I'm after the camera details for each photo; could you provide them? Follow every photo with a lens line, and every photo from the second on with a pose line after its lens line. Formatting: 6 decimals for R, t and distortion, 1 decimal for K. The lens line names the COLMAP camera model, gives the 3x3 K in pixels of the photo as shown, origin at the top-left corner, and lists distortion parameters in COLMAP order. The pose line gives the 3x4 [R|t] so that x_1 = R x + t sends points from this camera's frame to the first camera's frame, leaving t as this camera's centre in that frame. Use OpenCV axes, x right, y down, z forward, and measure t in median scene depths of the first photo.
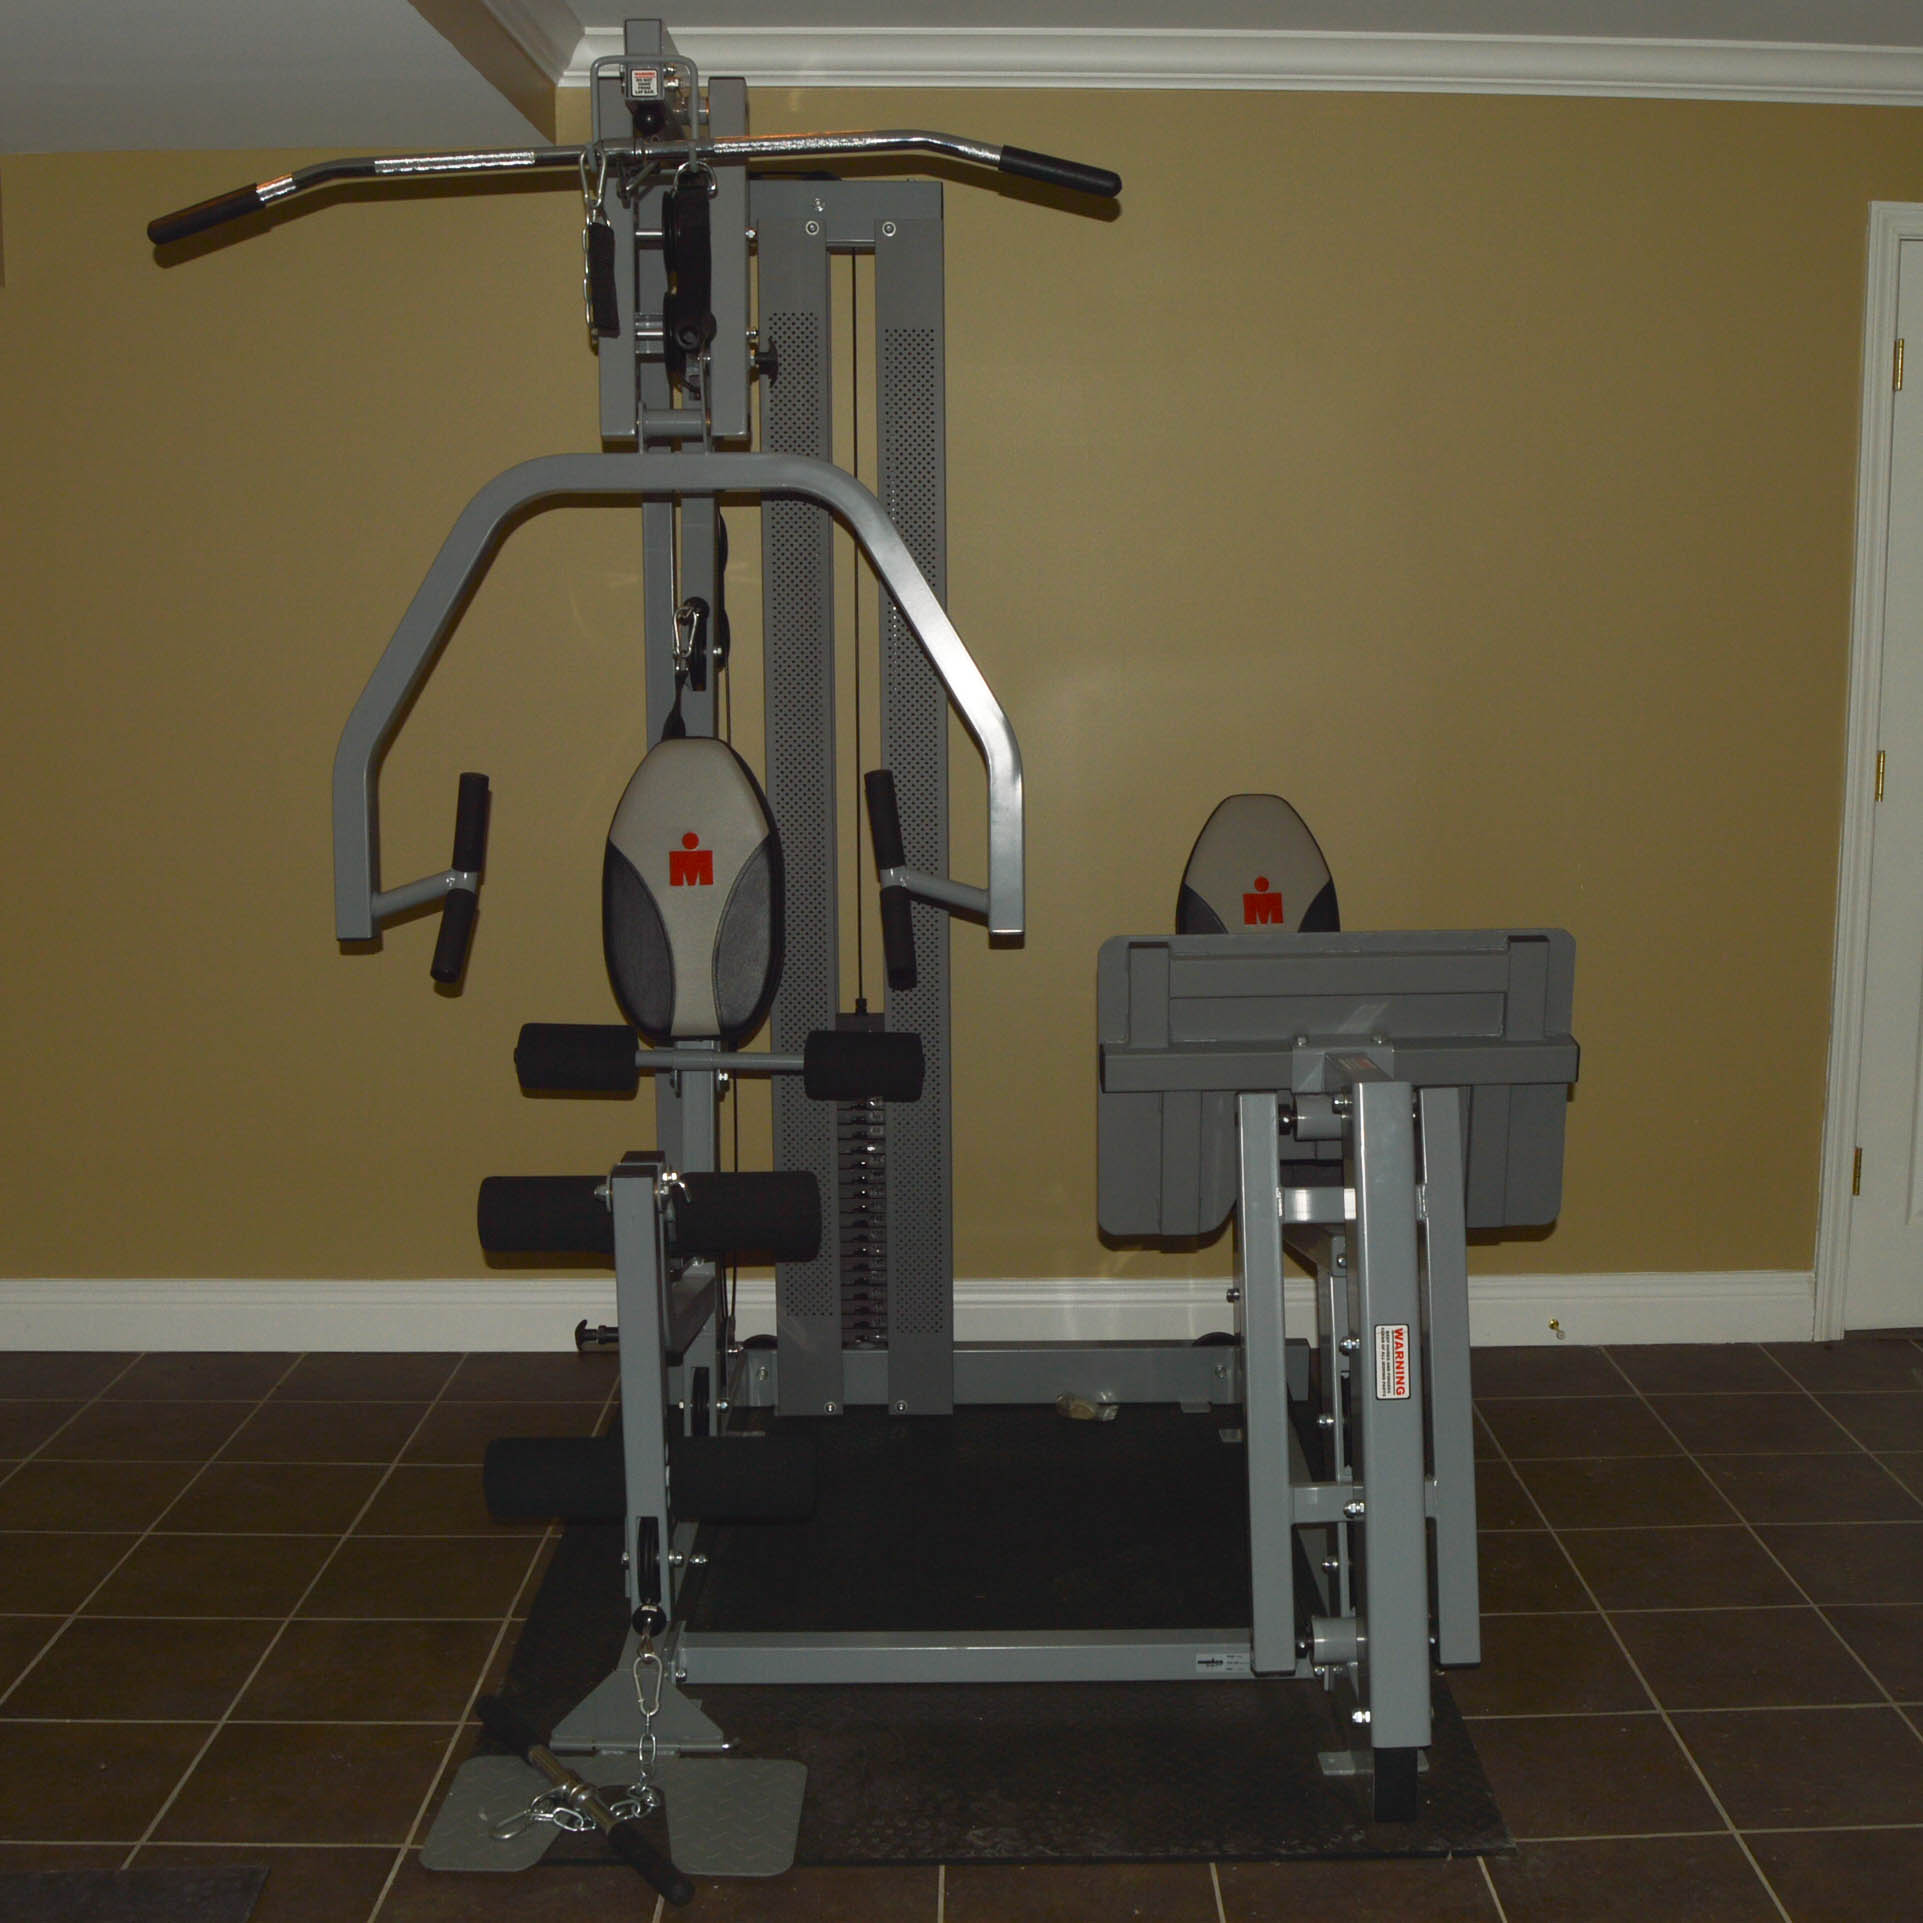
lens RADIAL K [[2371.8, 0, 1072.6], [0, 2371.8, 961.3], [0, 0, 1]] dist [-0.099248, -0.002237]
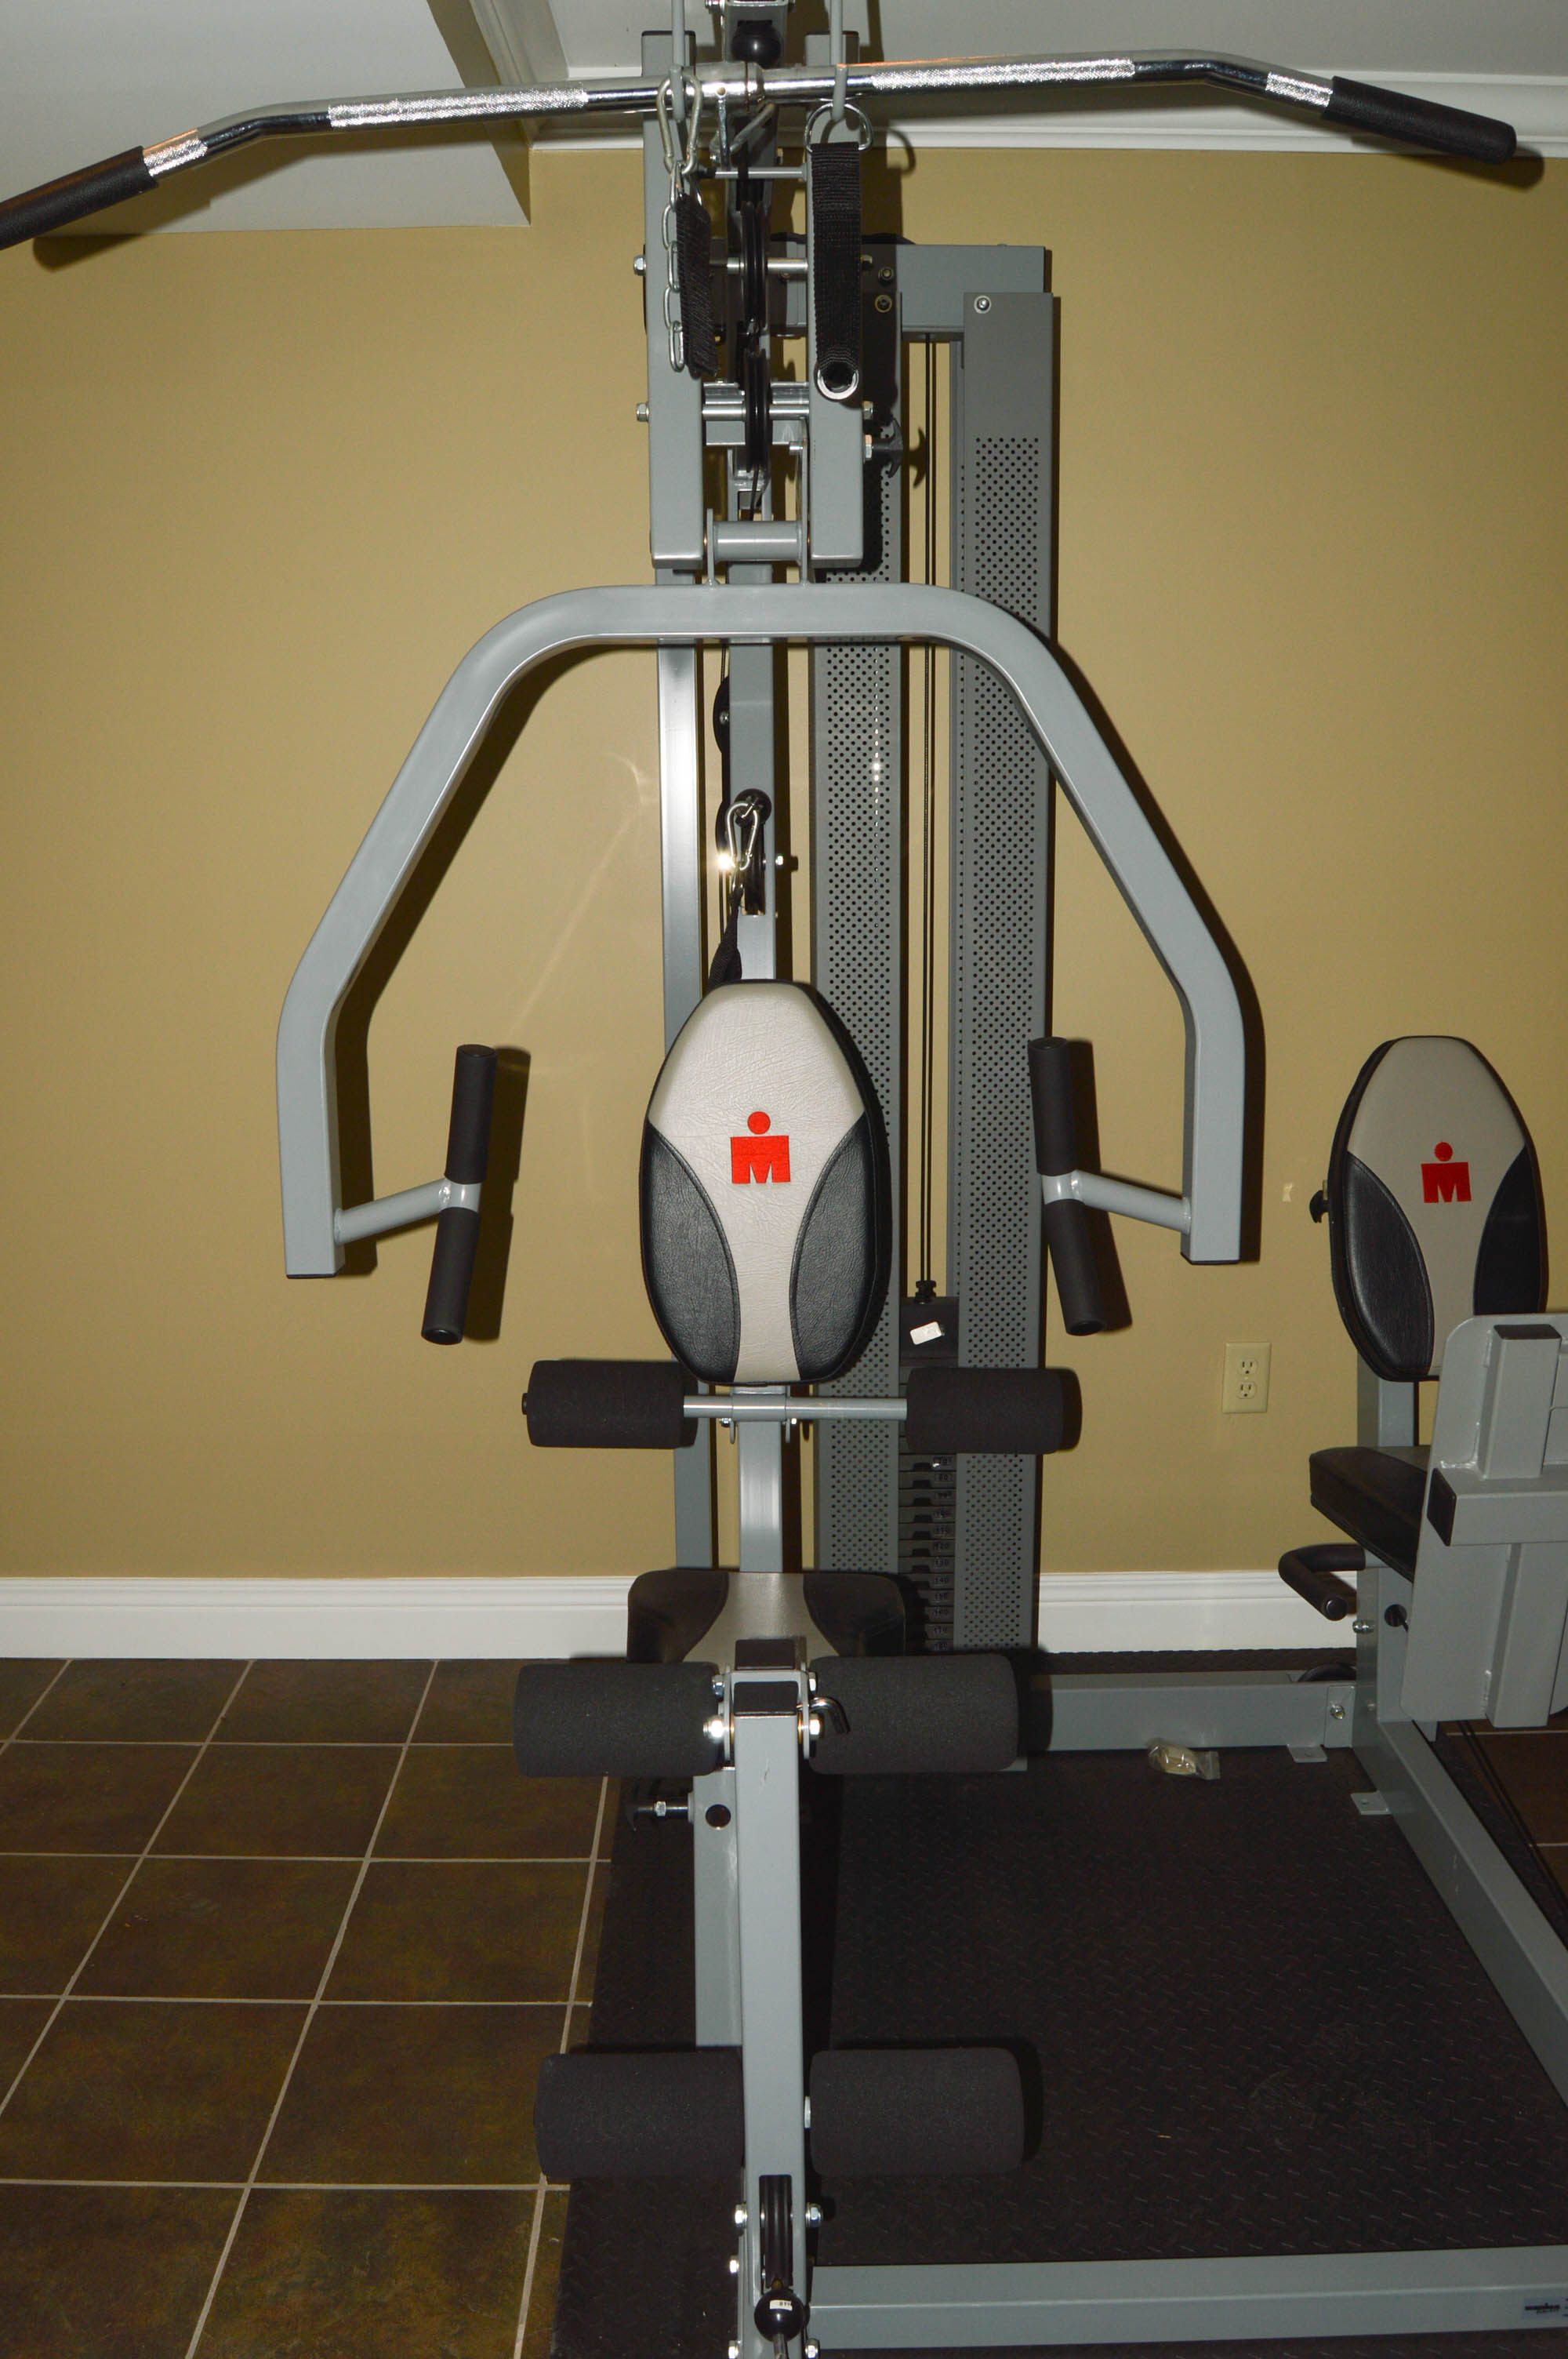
lens RADIAL K [[1878.7, 0, 784.0], [0, 1878.7, 1179.5], [0, 0, 1]] dist [-0.102045, 0.049248]
pose [[0.999557, -0.002454, -0.029675, -0.135373], [0.004356, 0.997929, 0.064185, -0.070440], [0.029456, -0.064286, 0.997497, 0.408537]]
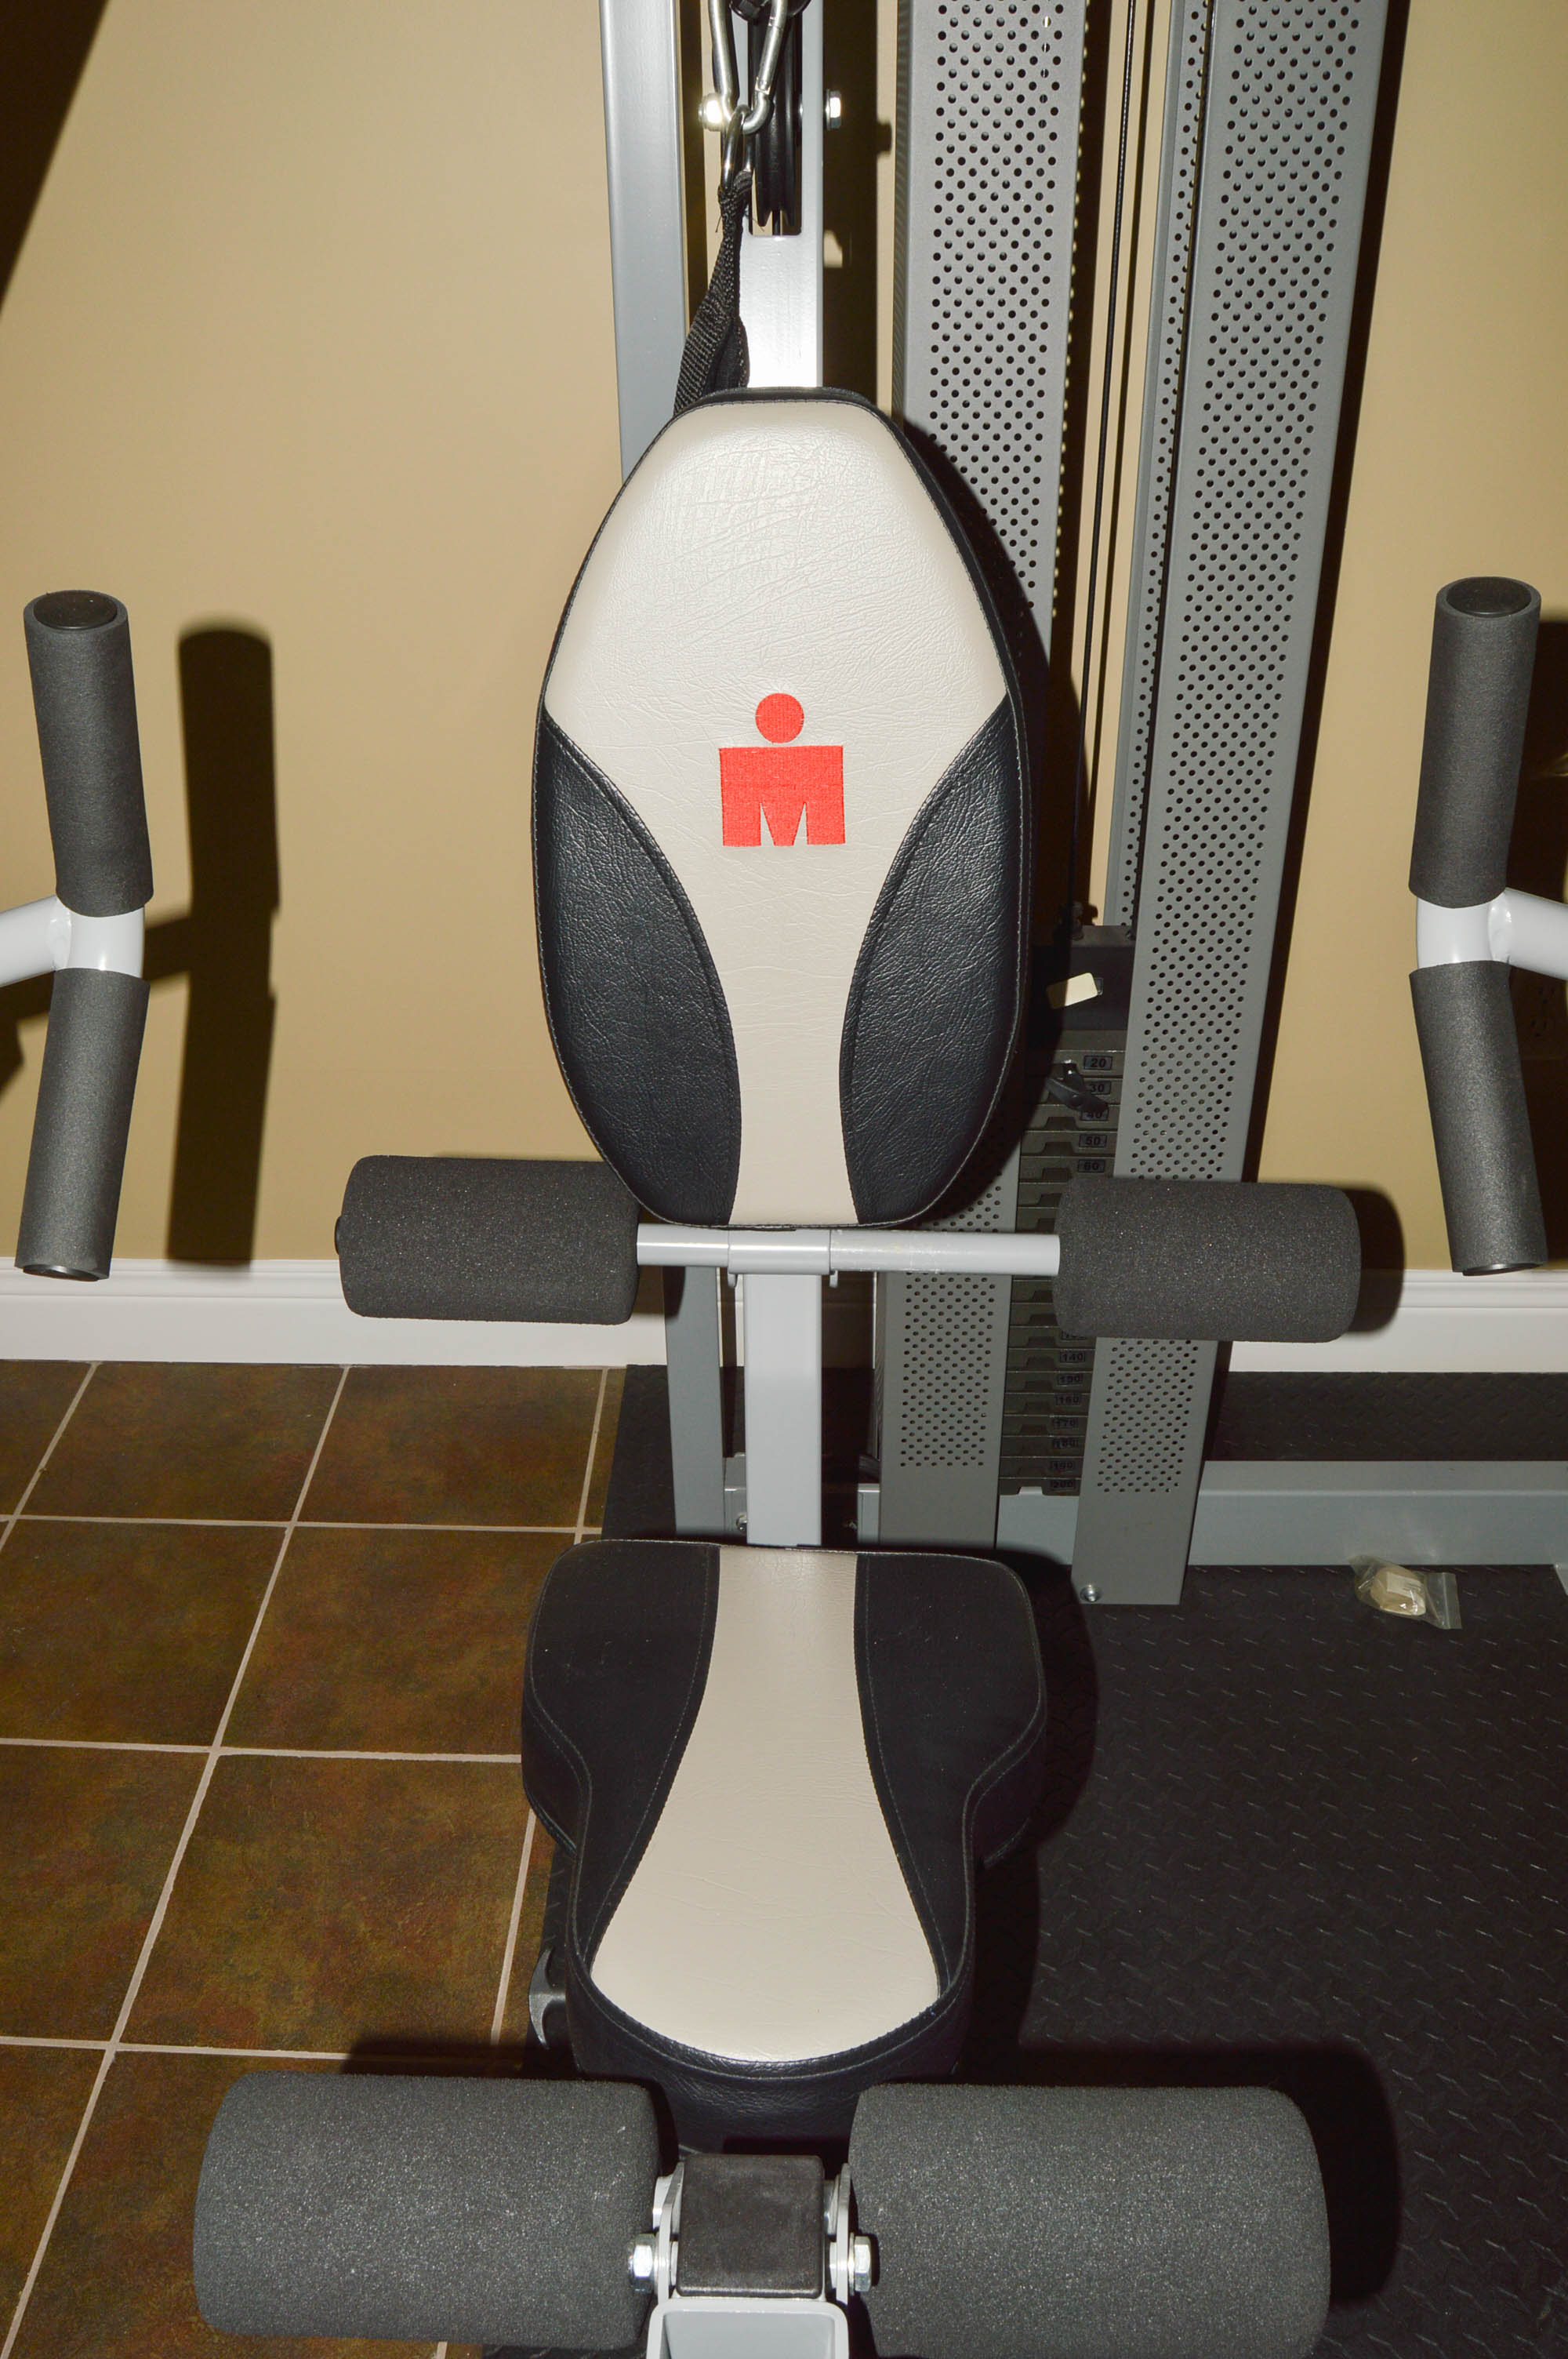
lens RADIAL K [[1878.7, 0, 784.0], [0, 1878.7, 1179.5], [0, 0, 1]] dist [-0.102045, 0.049248]
pose [[0.997907, 0.025434, -0.059459, -0.141985], [0.000128, 0.918635, 0.395107, -0.096129], [0.064671, -0.394287, 0.916709, 0.716541]]
